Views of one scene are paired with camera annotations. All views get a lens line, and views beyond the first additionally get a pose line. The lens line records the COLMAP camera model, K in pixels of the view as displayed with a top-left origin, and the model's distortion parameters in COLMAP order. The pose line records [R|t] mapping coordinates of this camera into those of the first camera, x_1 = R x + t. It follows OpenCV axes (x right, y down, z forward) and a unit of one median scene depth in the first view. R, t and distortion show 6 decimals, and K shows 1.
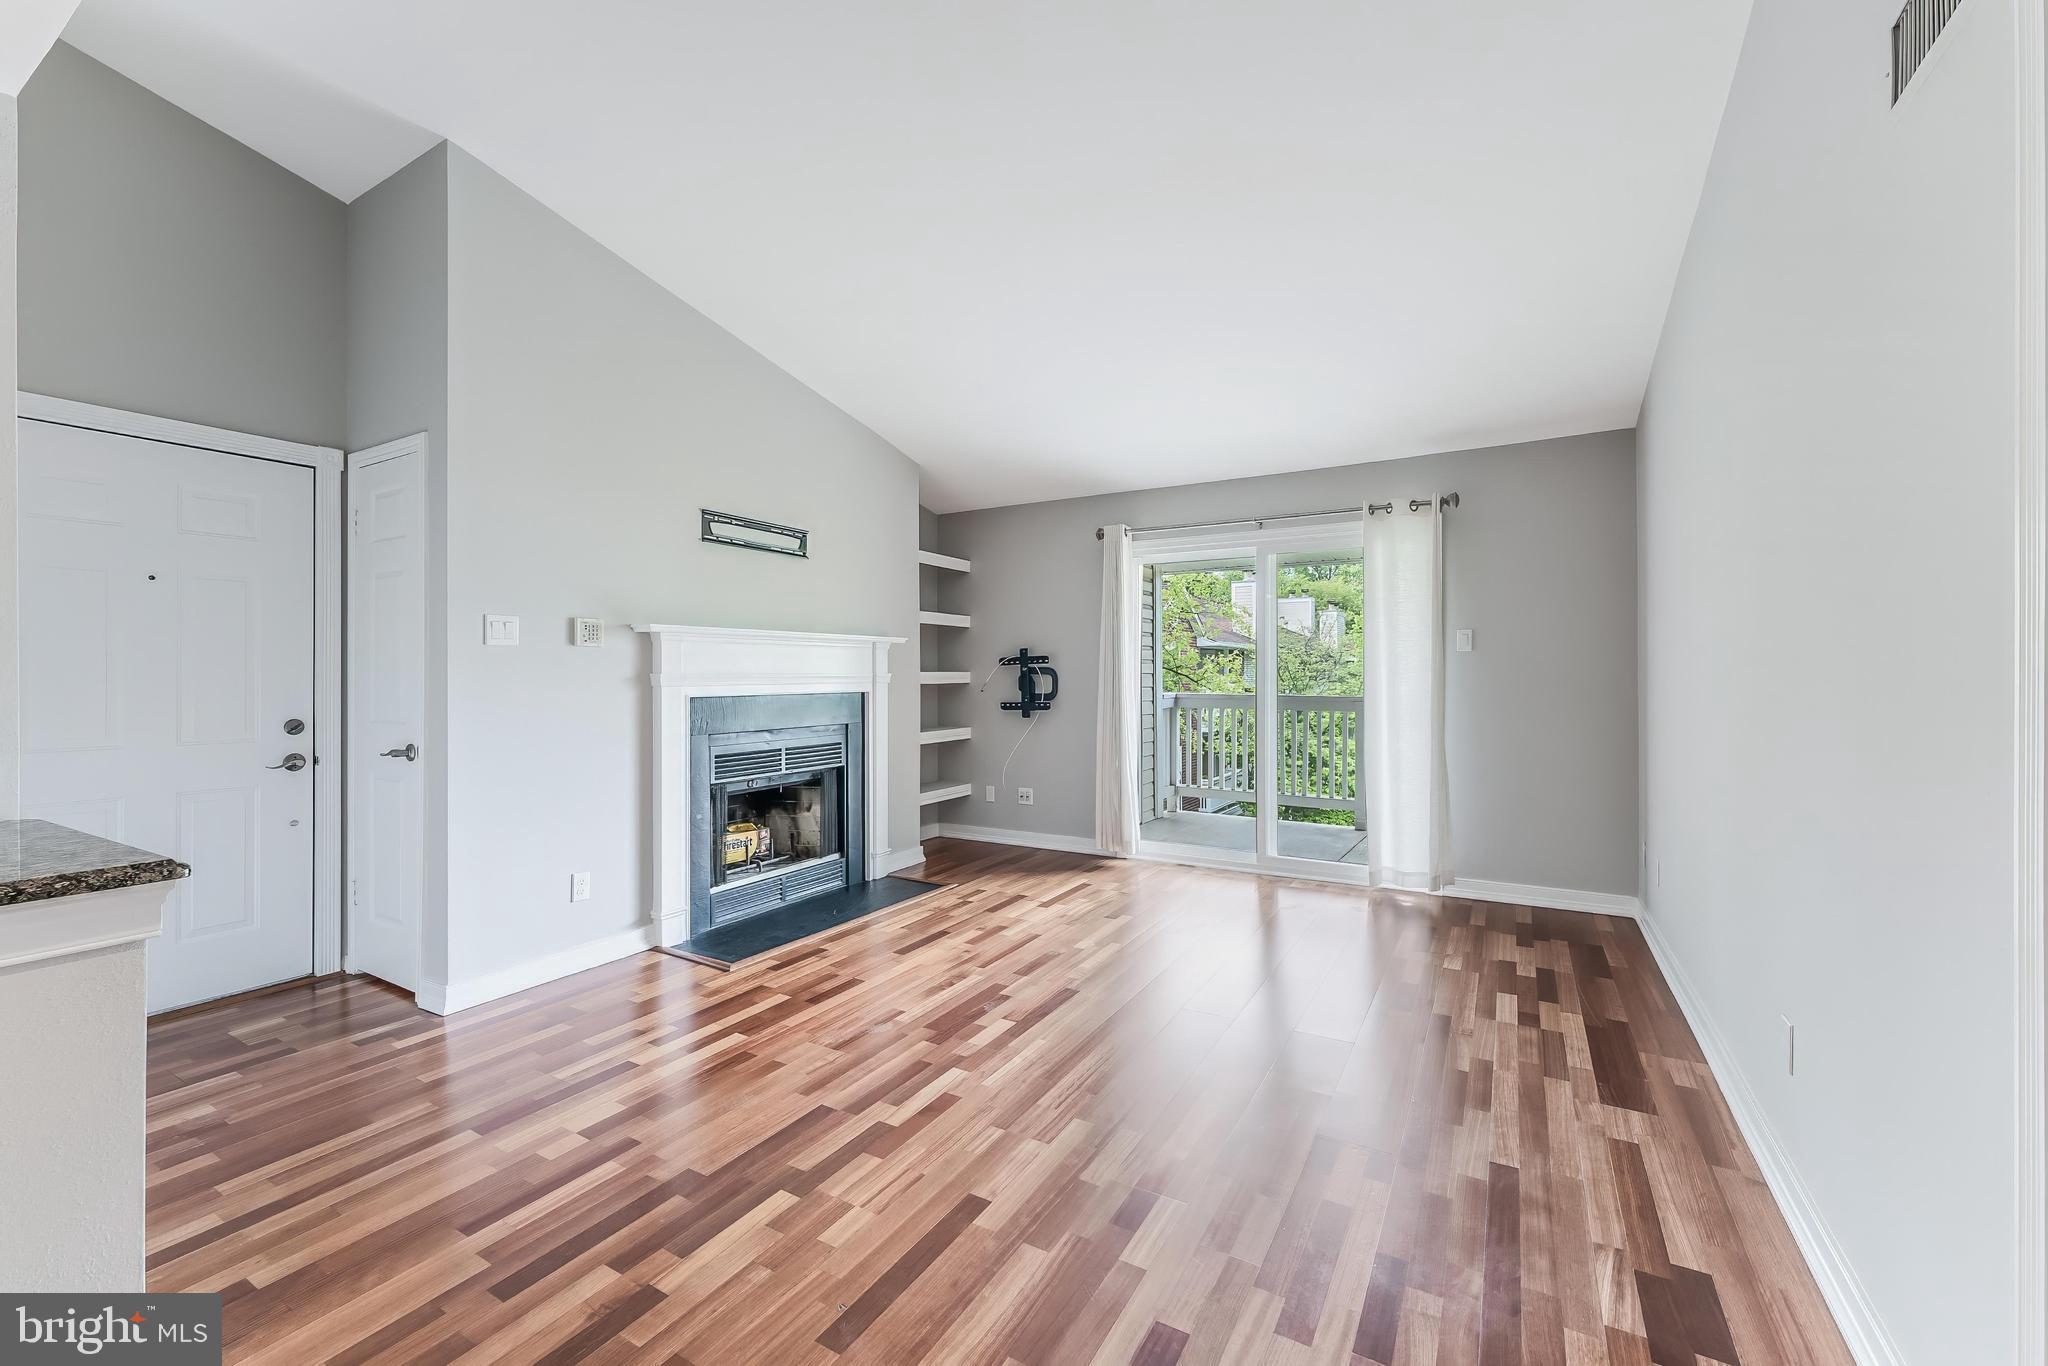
lens RADIAL K [[832.5, 0, 1024.0], [0, 832.5, 670.4], [0, 0, 1]] dist [0.000696, -0.000577]
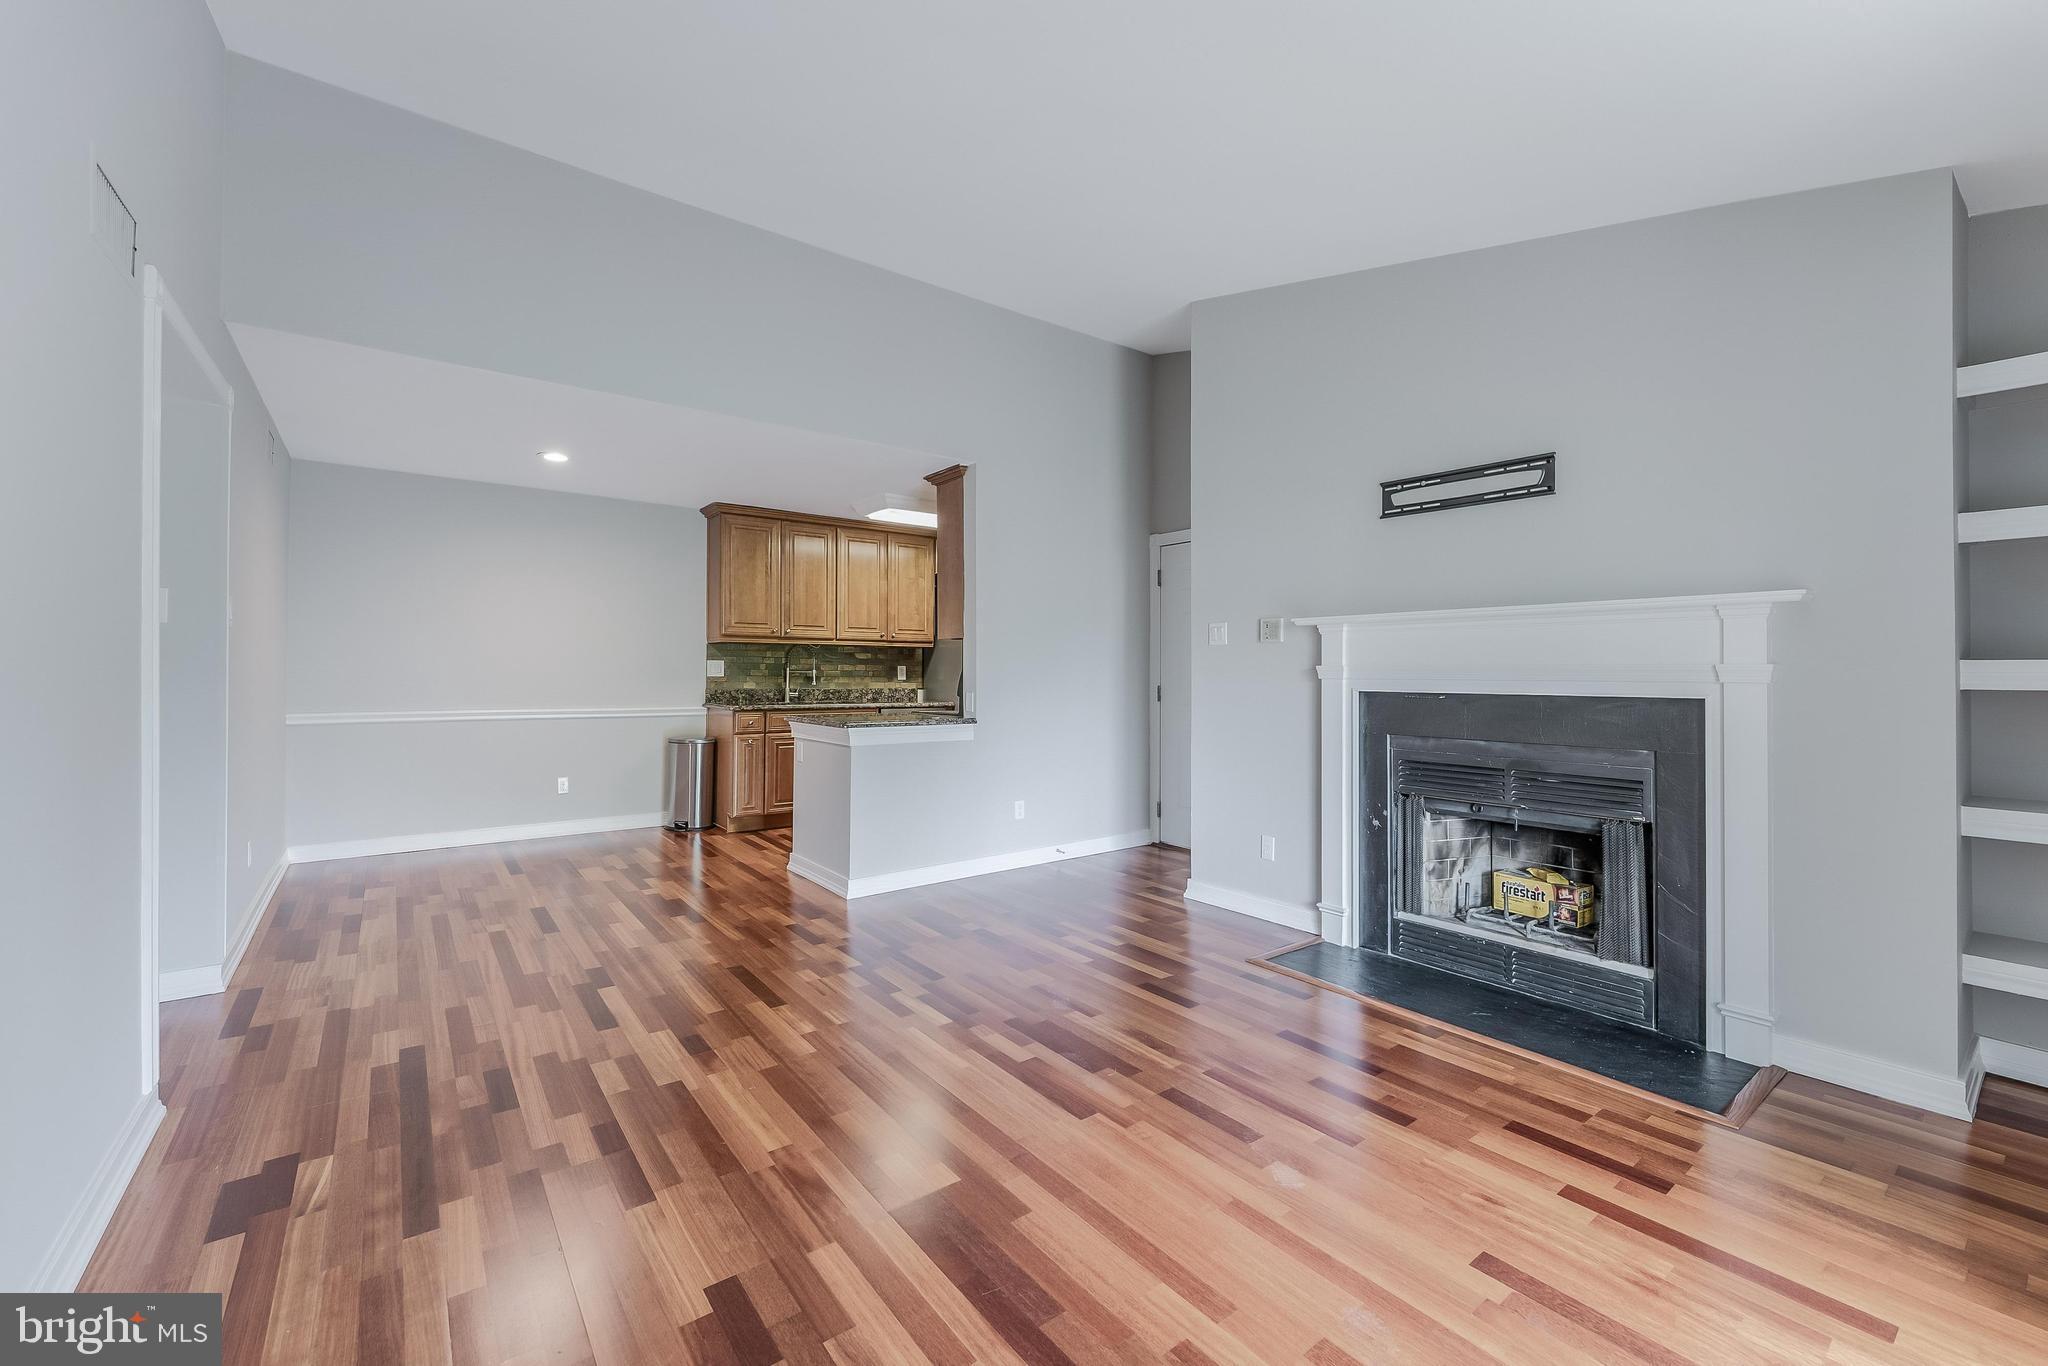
lens RADIAL K [[832.5, 0, 1036.2], [0, 832.5, 662.3], [0, 0, 1]] dist [0.000696, -0.000577]
pose [[-0.372651, -0.006159, -0.927951, 0.665616], [0.004220, 0.999956, -0.008332, 0.007053], [0.927962, -0.007021, -0.372608, 1.117333]]
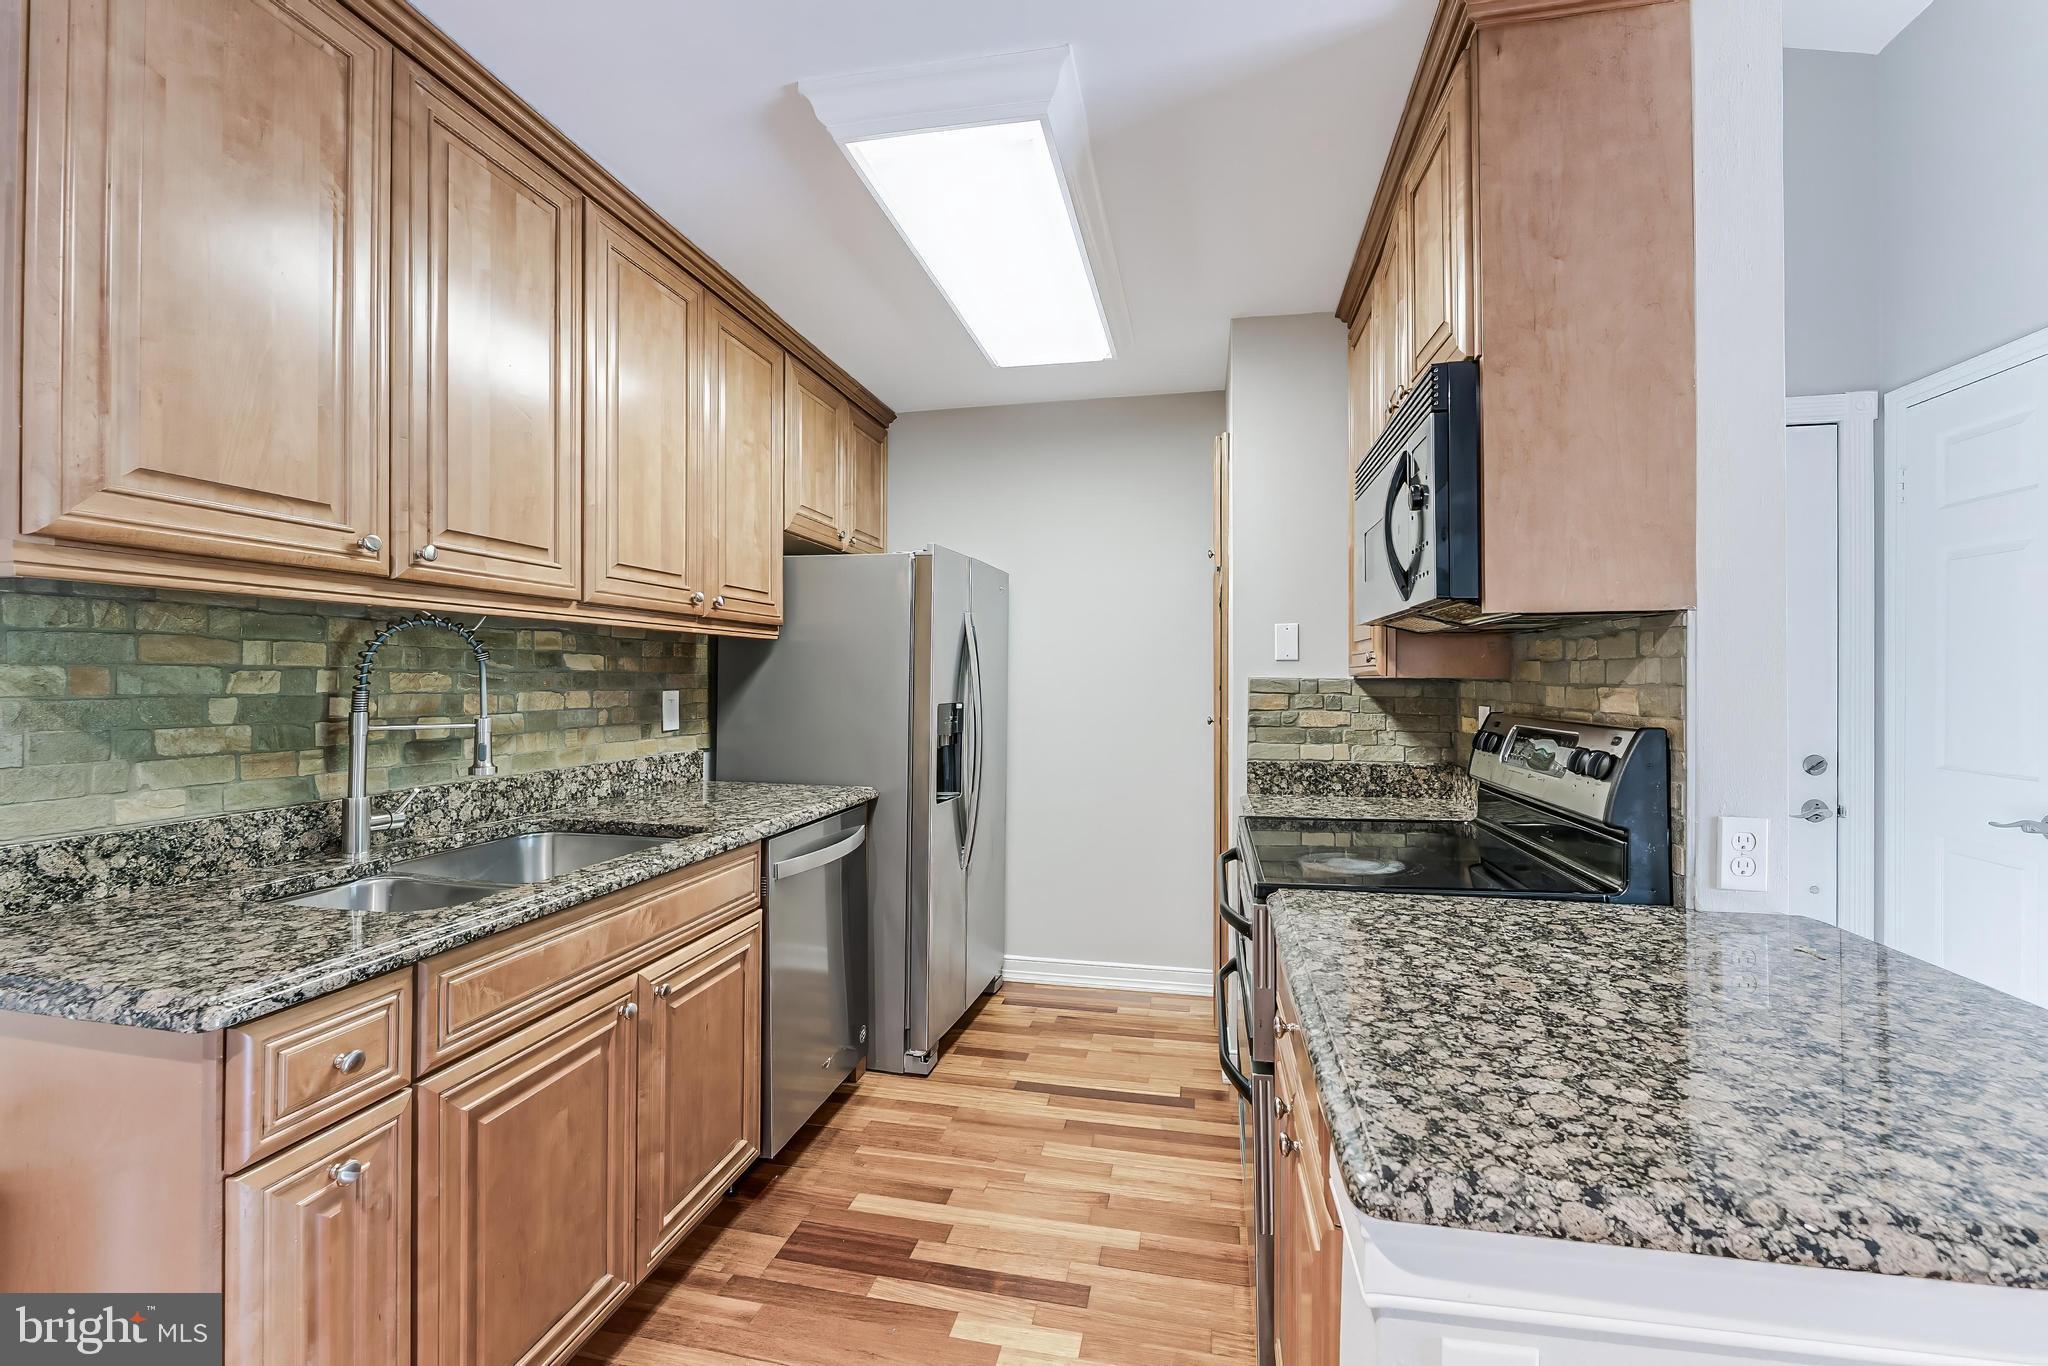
lens RADIAL K [[832.5, 0, 1027.5], [0, 832.5, 672.3], [0, 0, 1]] dist [0.000696, -0.000577]
pose [[0.325746, 0.000970, -0.945457, -0.360872], [0.003075, 0.999993, 0.002086, -0.020739], [0.945452, -0.003587, 0.325741, 0.057047]]
